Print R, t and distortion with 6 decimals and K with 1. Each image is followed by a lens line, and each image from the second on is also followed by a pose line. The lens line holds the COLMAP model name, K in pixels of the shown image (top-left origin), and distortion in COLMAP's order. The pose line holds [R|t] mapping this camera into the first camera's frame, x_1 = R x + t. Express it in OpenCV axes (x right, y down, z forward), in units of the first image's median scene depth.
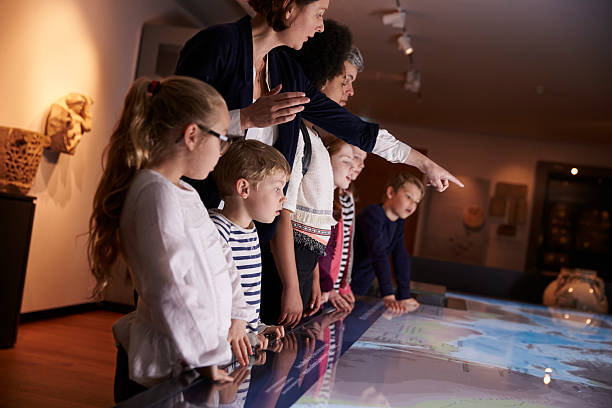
lens RADIAL K [[826.9, 0, 313.8], [0, 826.9, 204.2], [0, 0, 1]] dist [-0.080064, 0.078942]
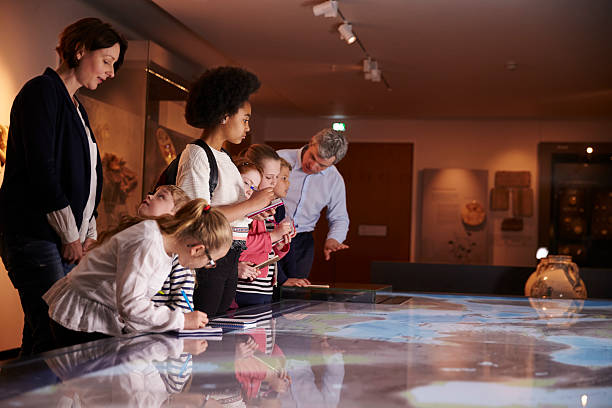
lens RADIAL K [[985.1, 0, 306.0], [0, 985.1, 204.0], [0, 0, 1]] dist [-0.023687, -0.048595]
pose [[0.994466, -0.103620, -0.017304, 0.080893], [0.103272, 0.994454, -0.019927, 0.017076], [0.019273, 0.018030, 0.999652, -0.125852]]
